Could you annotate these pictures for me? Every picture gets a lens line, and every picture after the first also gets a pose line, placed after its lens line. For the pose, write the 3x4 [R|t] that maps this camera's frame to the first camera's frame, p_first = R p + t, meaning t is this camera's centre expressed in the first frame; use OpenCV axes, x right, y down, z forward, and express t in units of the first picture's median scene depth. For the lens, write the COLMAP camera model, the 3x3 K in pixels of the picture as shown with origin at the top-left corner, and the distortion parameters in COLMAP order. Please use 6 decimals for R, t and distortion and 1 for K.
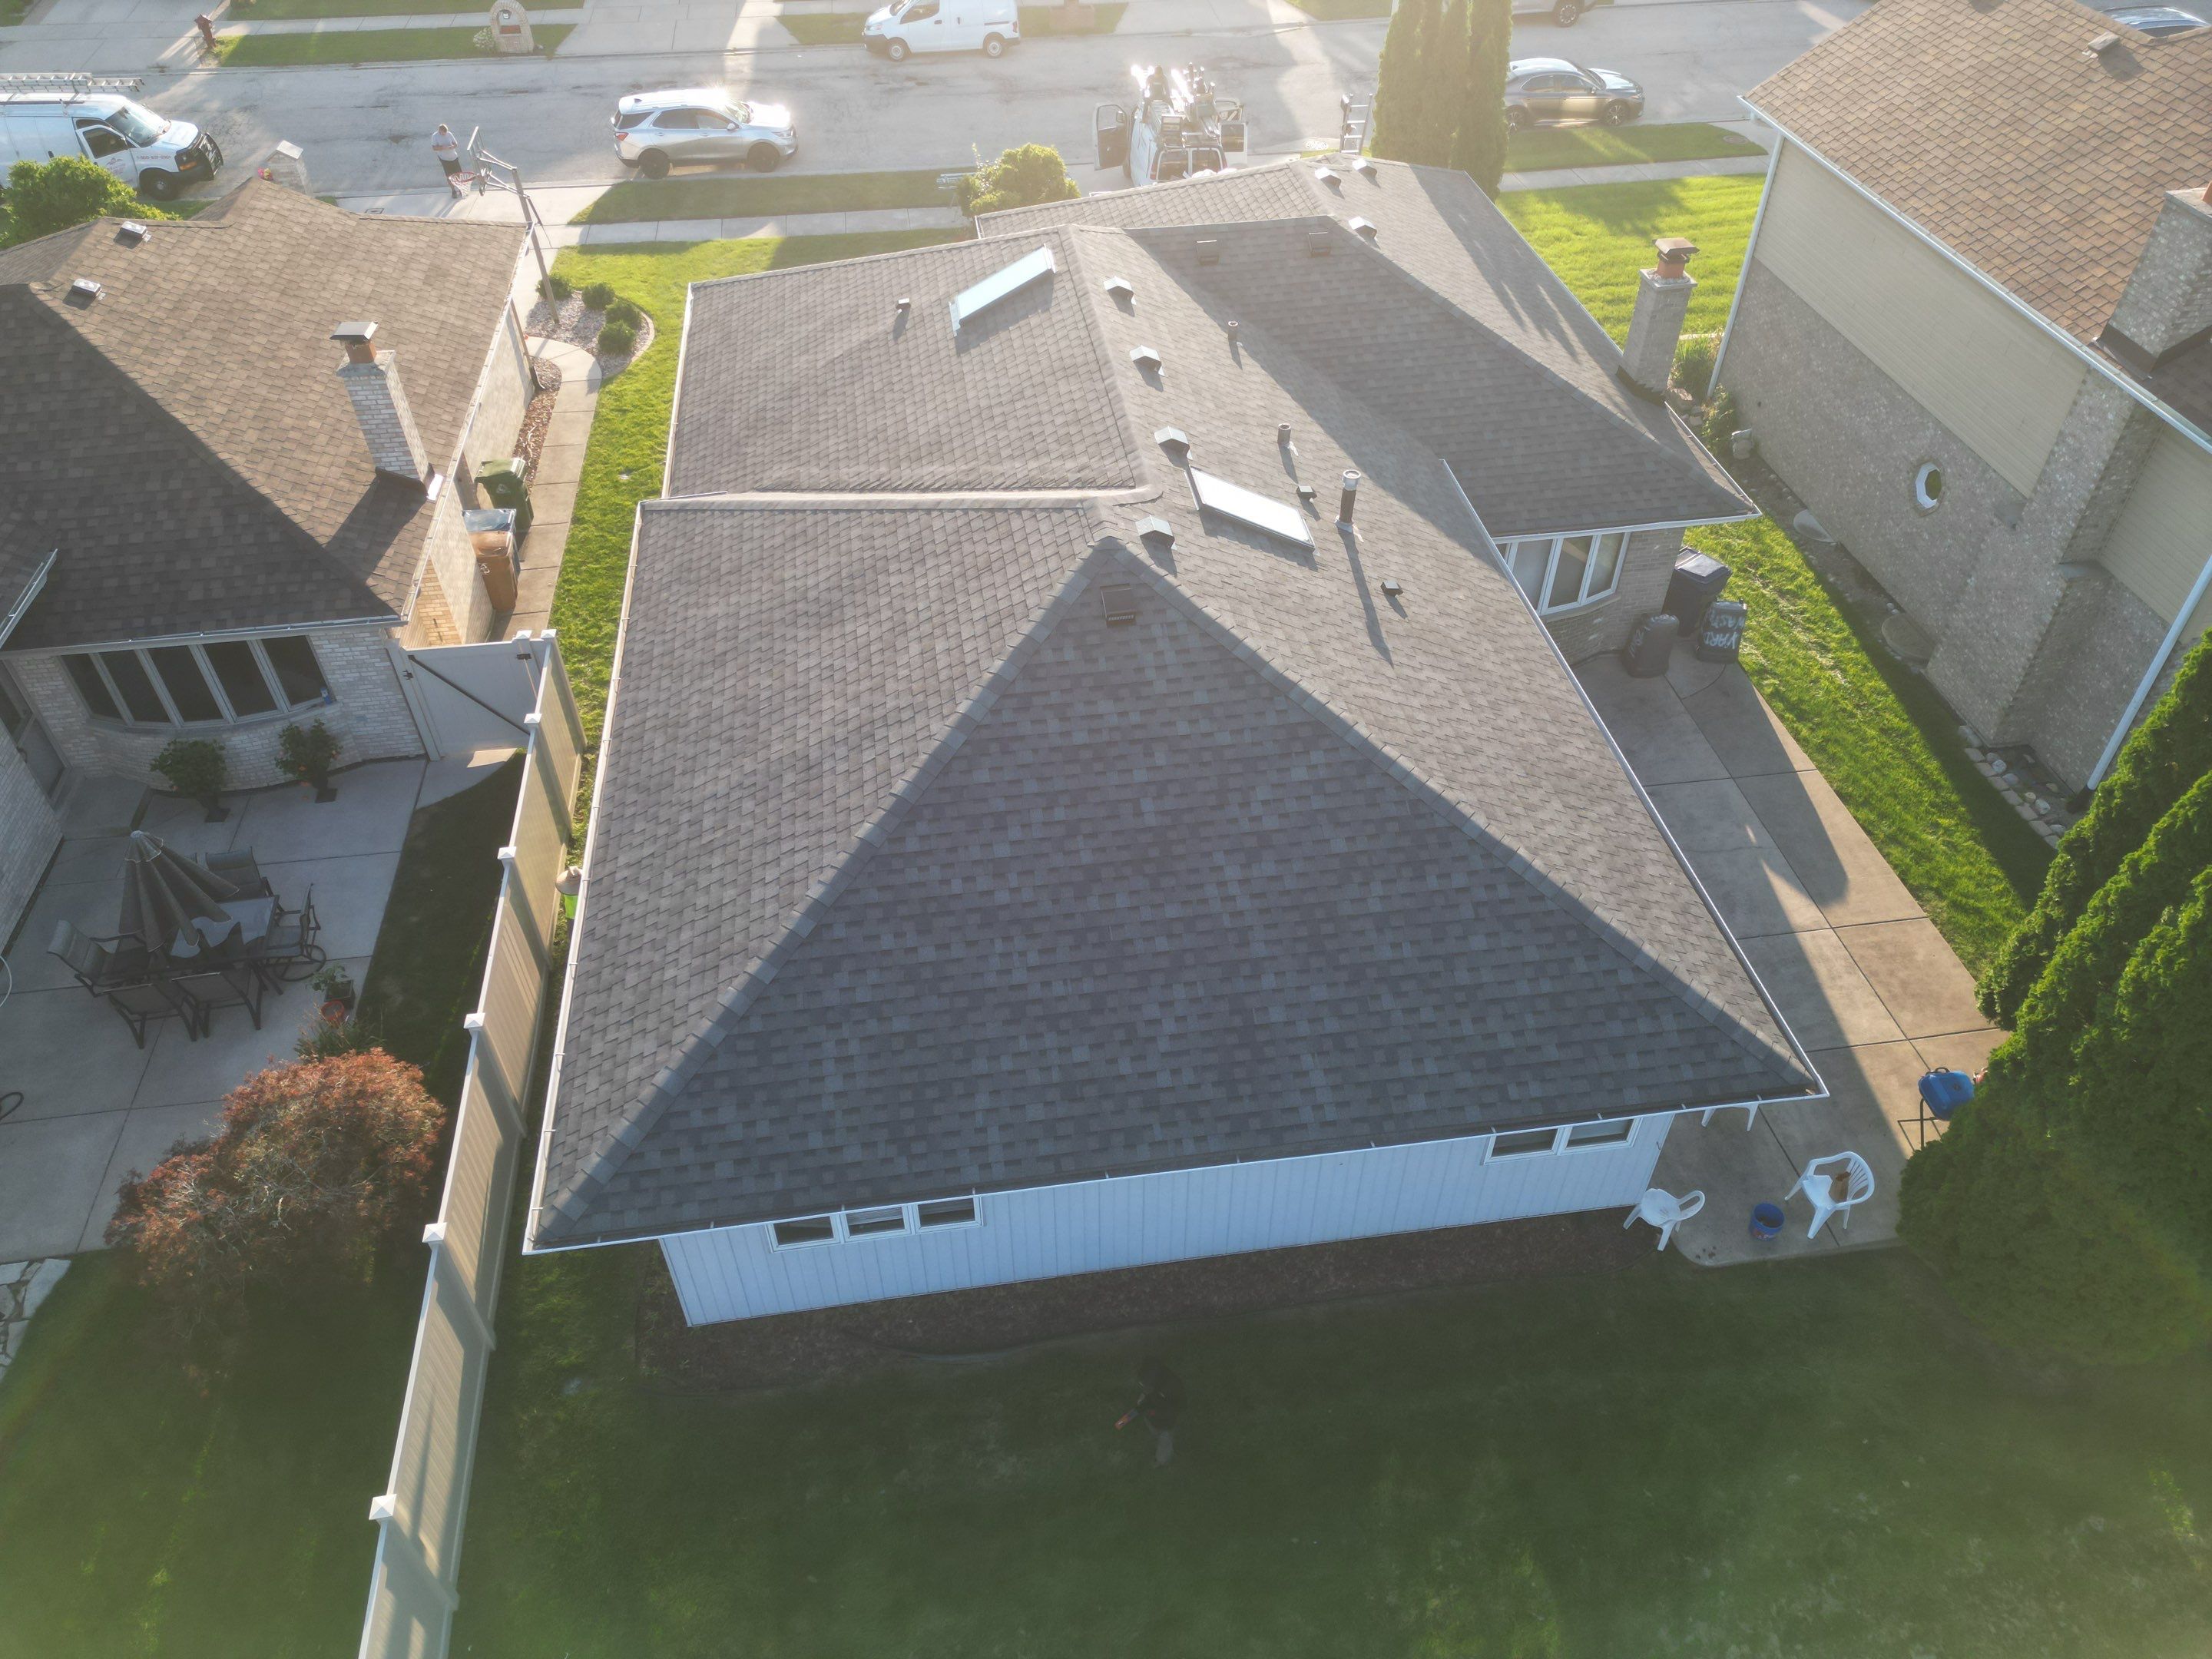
lens RADIAL K [[1552.5, 0, 1108.5], [0, 1552.5, 829.2], [0, 0, 1]] dist [0.071405, -0.063179]
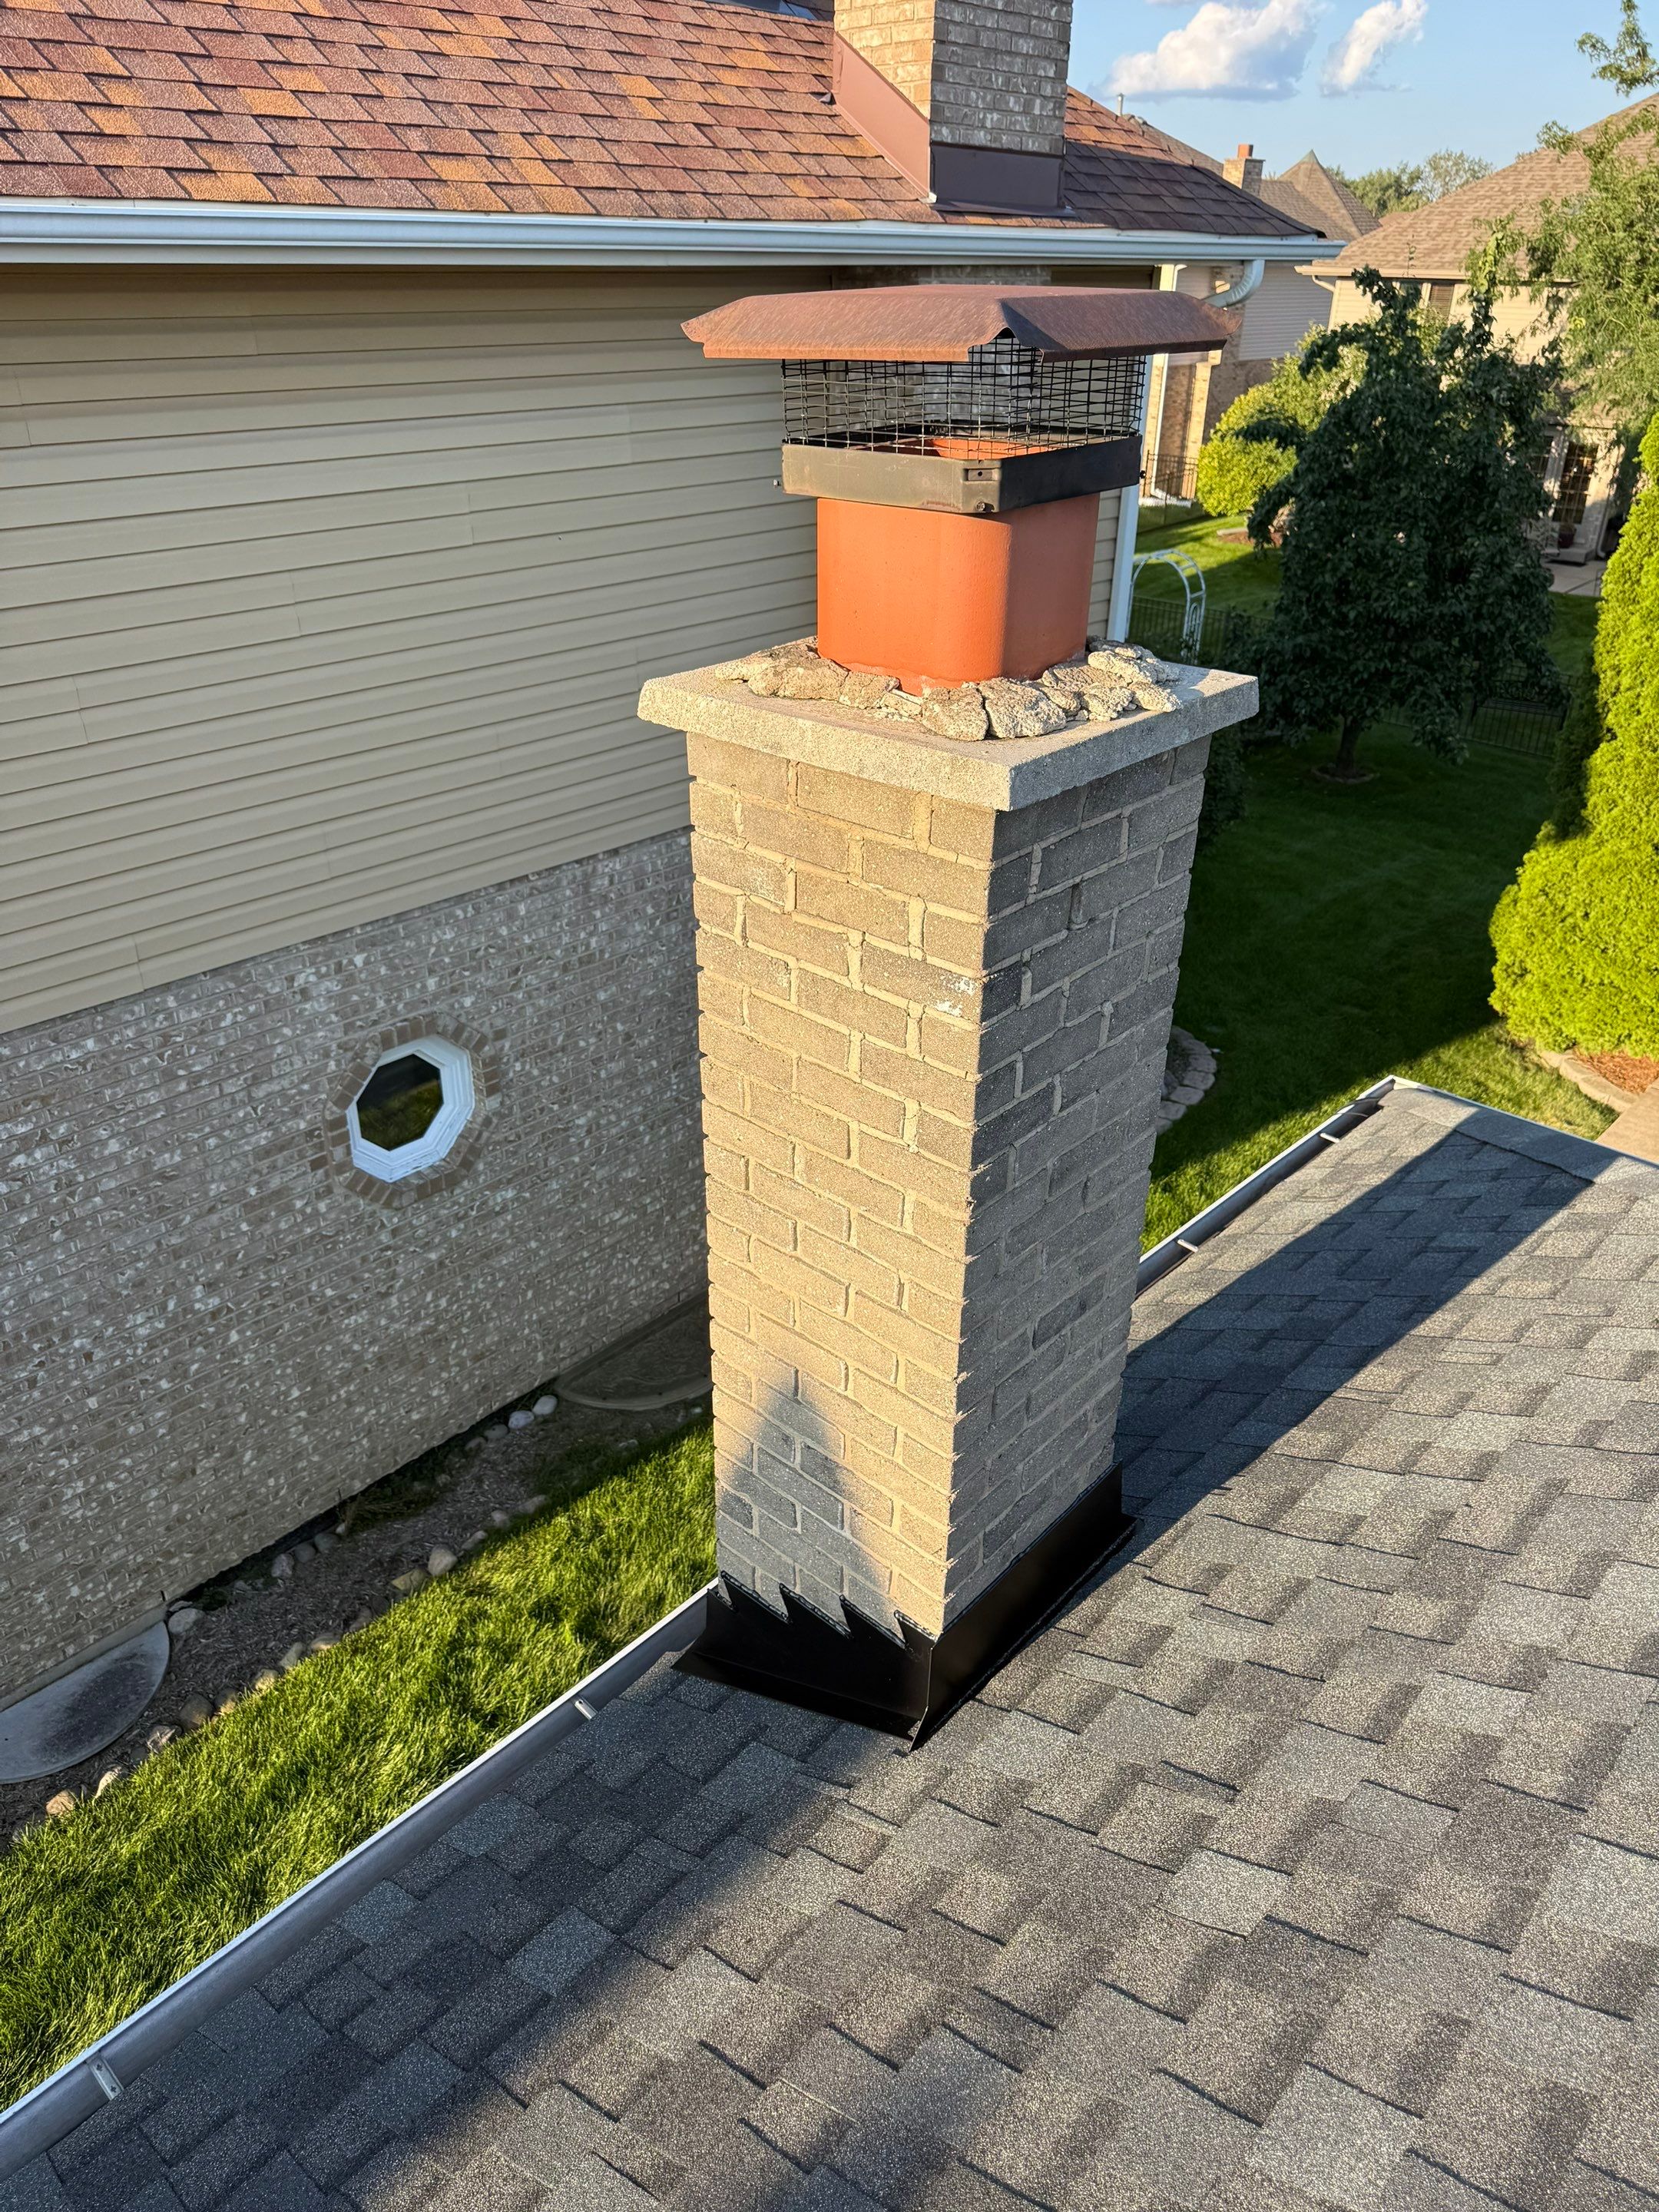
lens RADIAL K [[1532.5, 0, 819.6], [0, 1532.5, 1119.2], [0, 0, 1]] dist [0.171114, -0.385009]
pose [[-0.633230, -0.378437, 0.675133, 0.323928], [0.512772, 0.448256, 0.732210, -0.457638], [-0.579728, 0.809847, -0.089797, 1.153992]]
